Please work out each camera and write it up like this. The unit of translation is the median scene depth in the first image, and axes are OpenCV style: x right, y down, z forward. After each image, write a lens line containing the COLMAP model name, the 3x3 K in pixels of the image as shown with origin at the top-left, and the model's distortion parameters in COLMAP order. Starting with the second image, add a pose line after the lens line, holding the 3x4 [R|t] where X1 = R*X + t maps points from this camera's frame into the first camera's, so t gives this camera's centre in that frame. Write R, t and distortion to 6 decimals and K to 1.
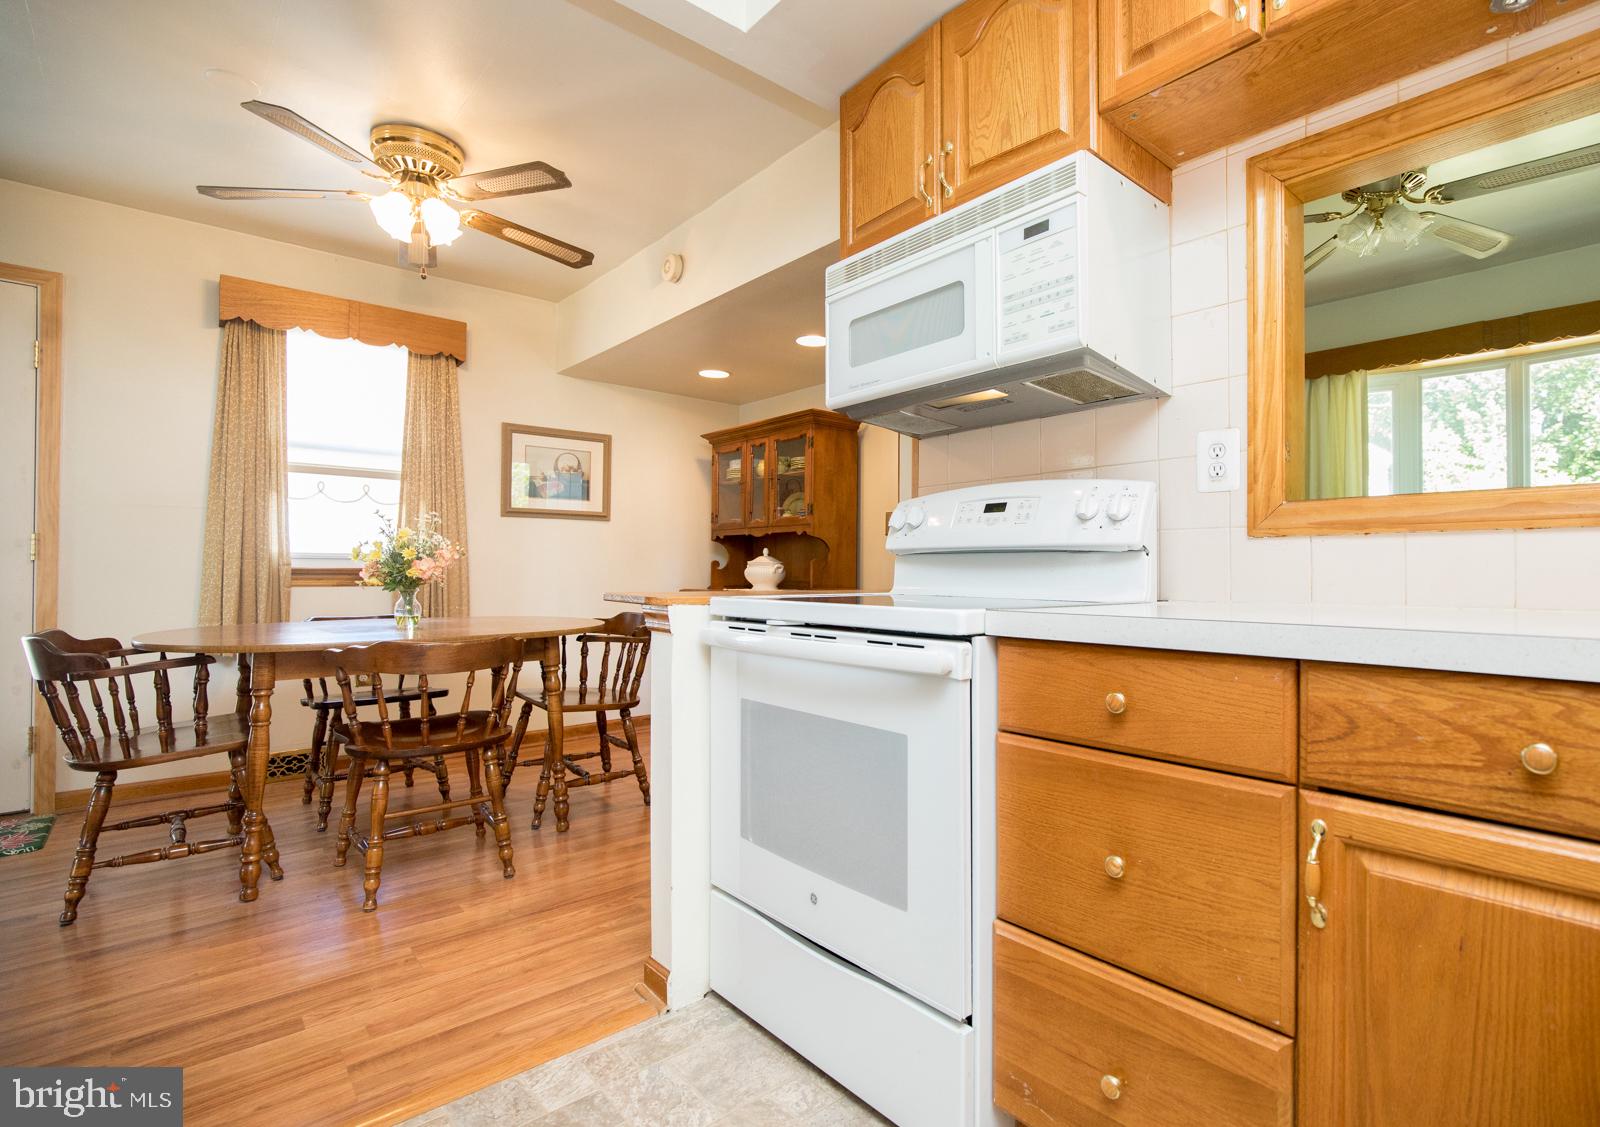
lens RADIAL K [[765.3, 0, 851.4], [0, 765.3, 565.4], [0, 0, 1]] dist [-0.013727, 0.003799]
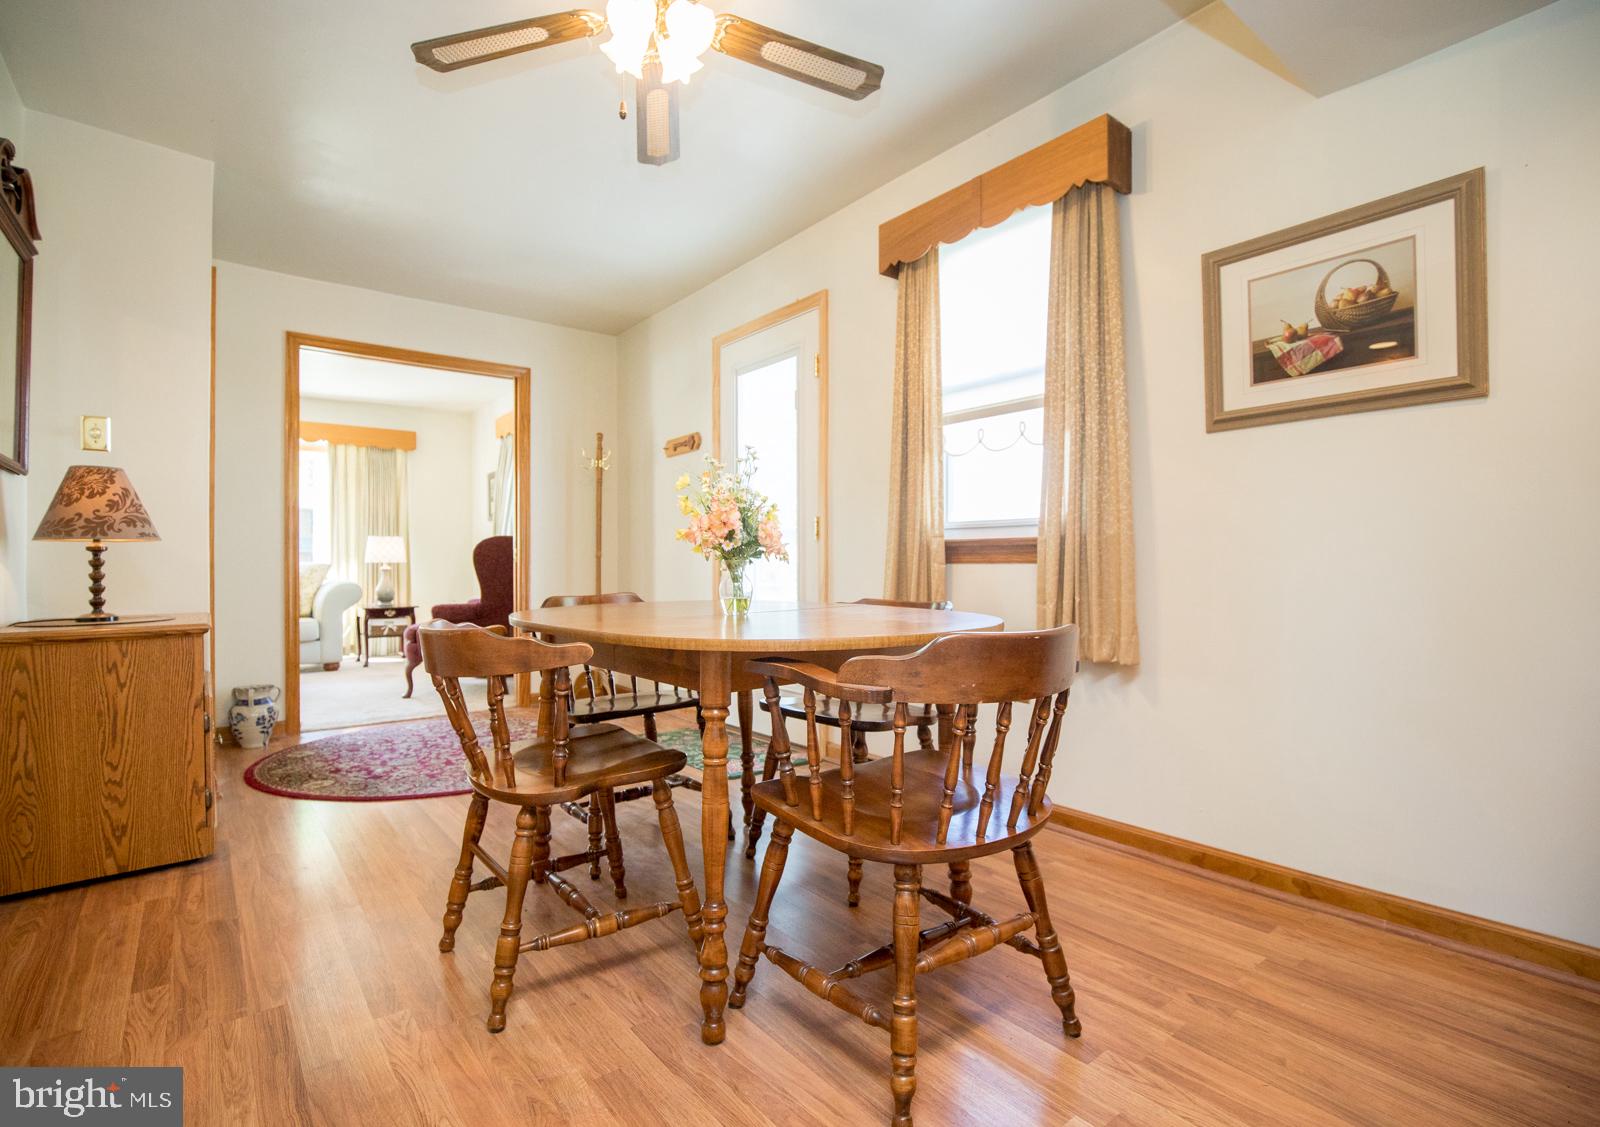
lens RADIAL K [[765.3, 0, 806.8], [0, 765.3, 565.0], [0, 0, 1]] dist [-0.013727, 0.003799]
pose [[-0.048635, -0.001798, -0.998815, 0.098103], [0.010269, 0.999945, -0.002300, 0.030652], [0.998764, -0.010368, -0.048614, 0.890743]]
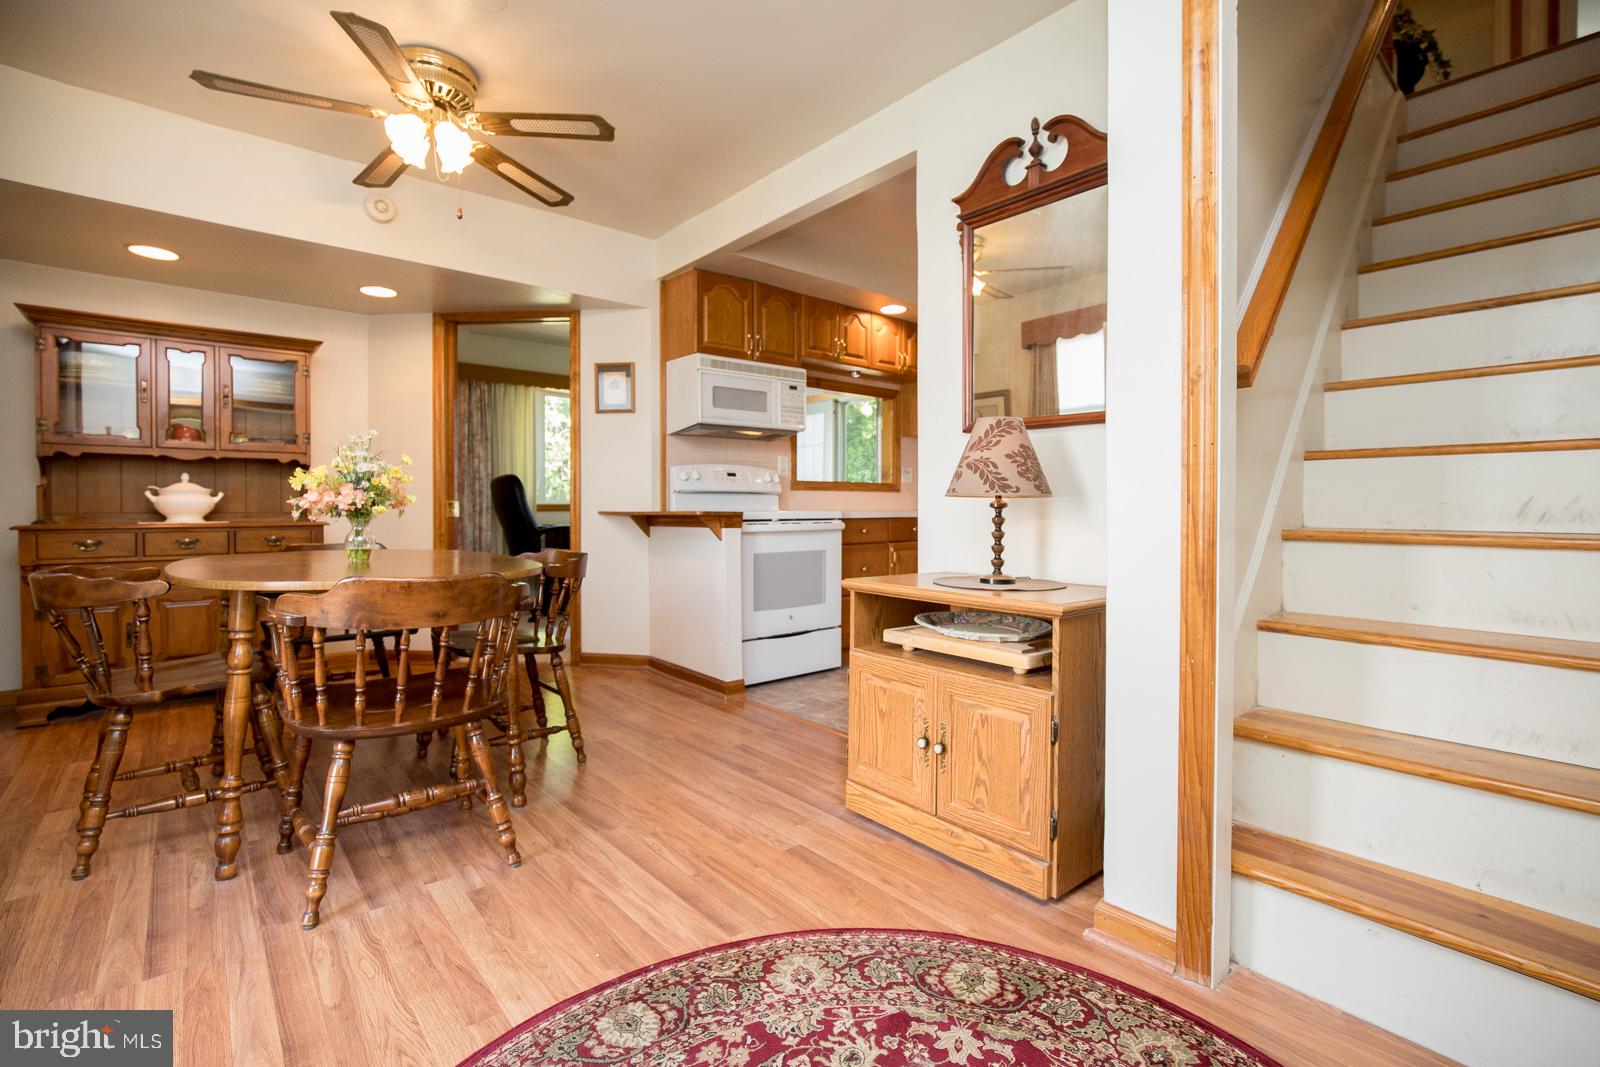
lens RADIAL K [[732.1, 0, 830.1], [0, 732.1, 517.6], [0, 0, 1]] dist [-0.009765, 0.003775]
pose [[0.016996, -0.018642, 0.999682, -1.156879], [-0.006567, 0.999803, 0.018756, 0.008292], [-0.999834, -0.006884, 0.016870, 0.347561]]
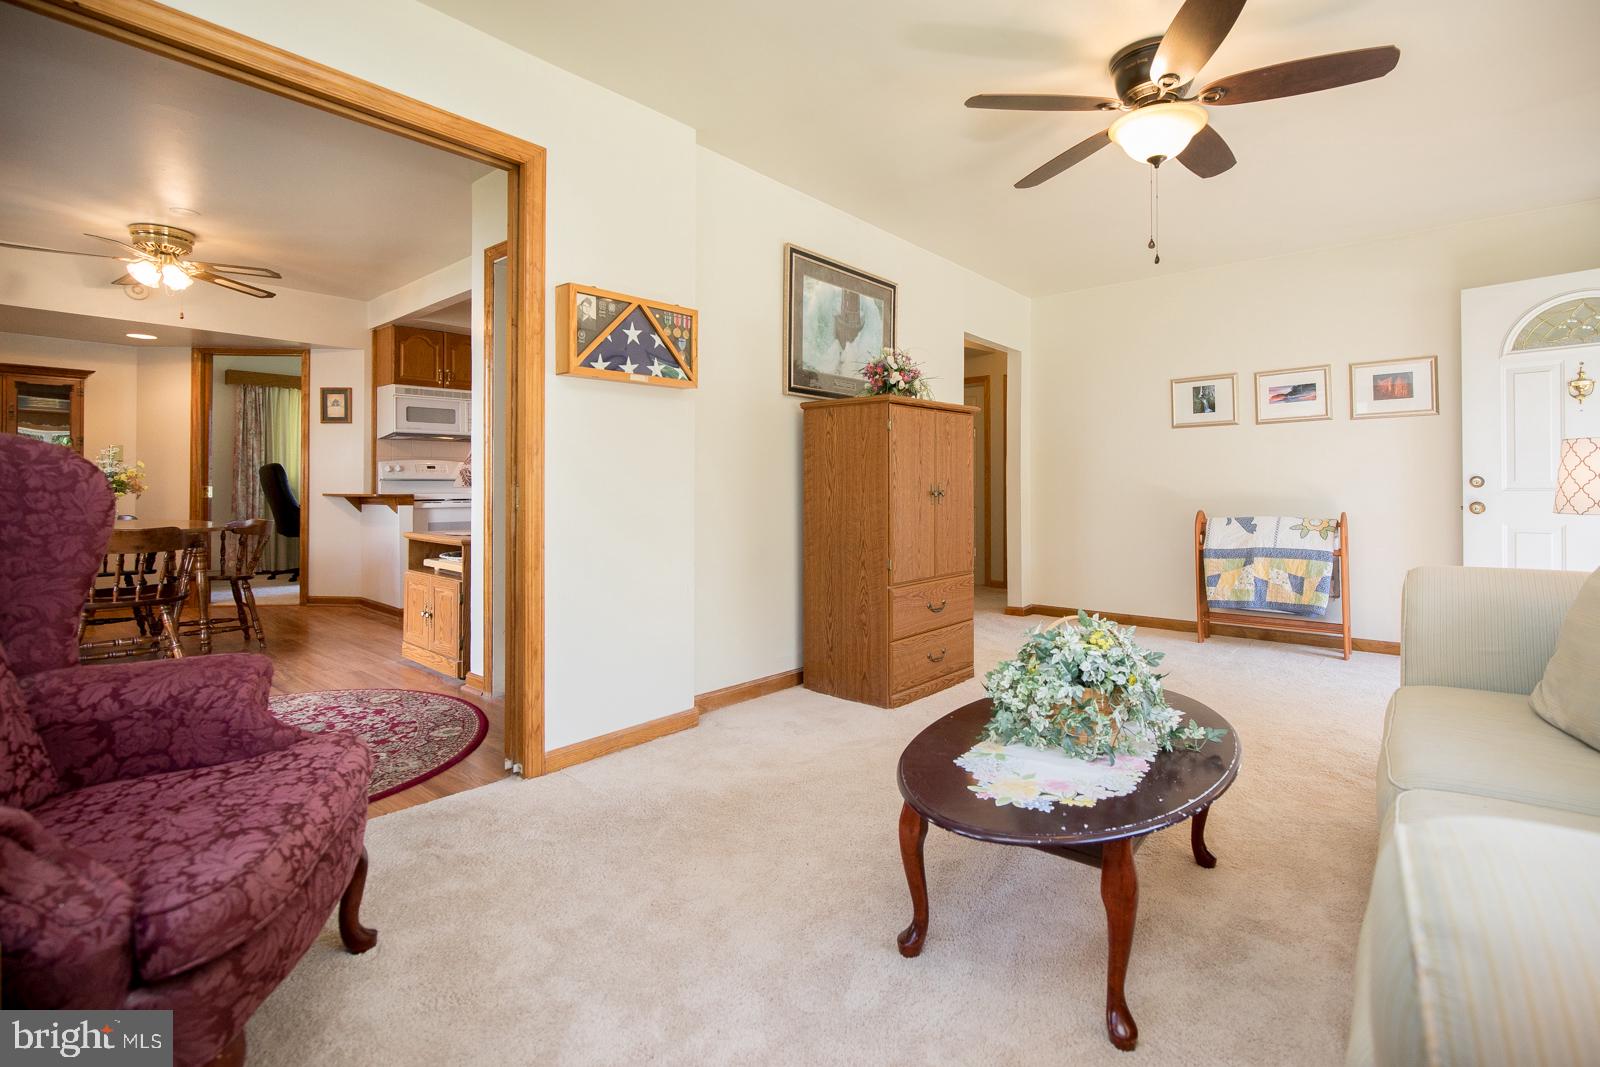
lens RADIAL K [[732.1, 0, 832.0], [0, 732.1, 481.7], [0, 0, 1]] dist [-0.009765, 0.003775]
pose [[-0.142923, 0.000060, 0.989734, -1.778366], [-0.006930, 0.999975, -0.001062, -0.010928], [-0.989710, -0.007011, -0.142919, -0.167089]]
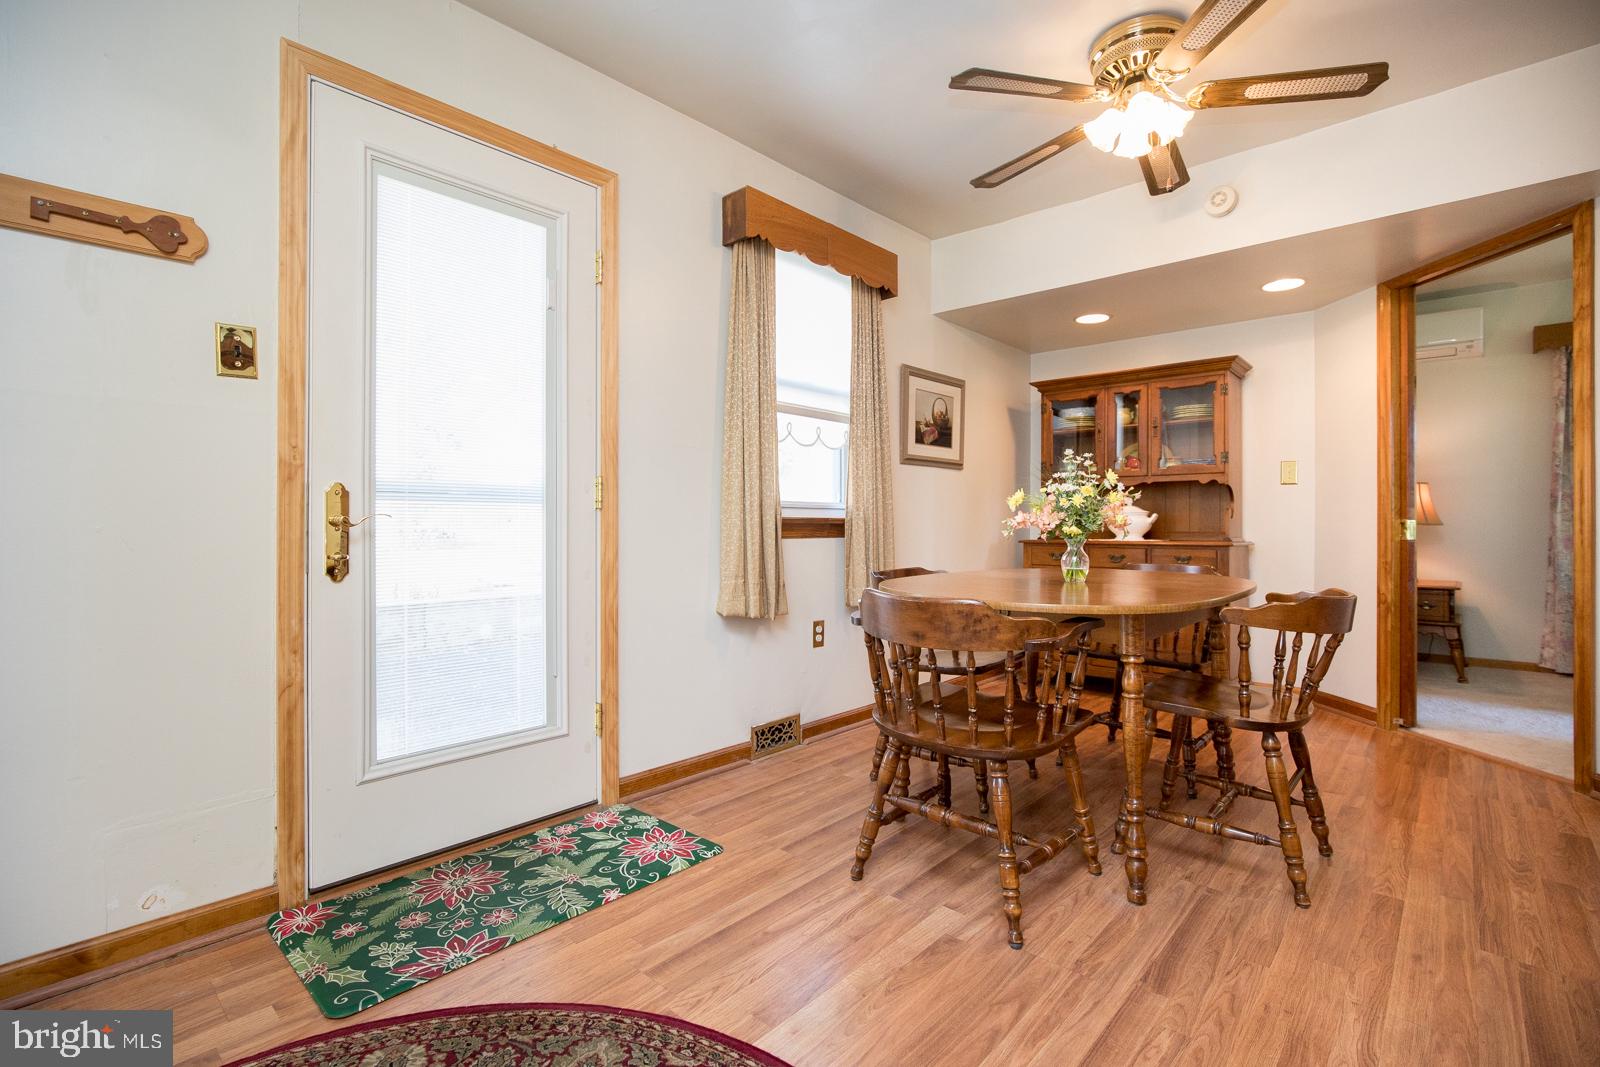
lens RADIAL K [[732.1, 0, 787.3], [0, 732.1, 518.6], [0, 0, 1]] dist [-0.009765, 0.003775]
pose [[0.996074, -0.002266, 0.088496, -0.806185], [0.002564, 0.999991, -0.003250, 0.007499], [-0.088488, 0.003464, 0.996071, 0.136547]]
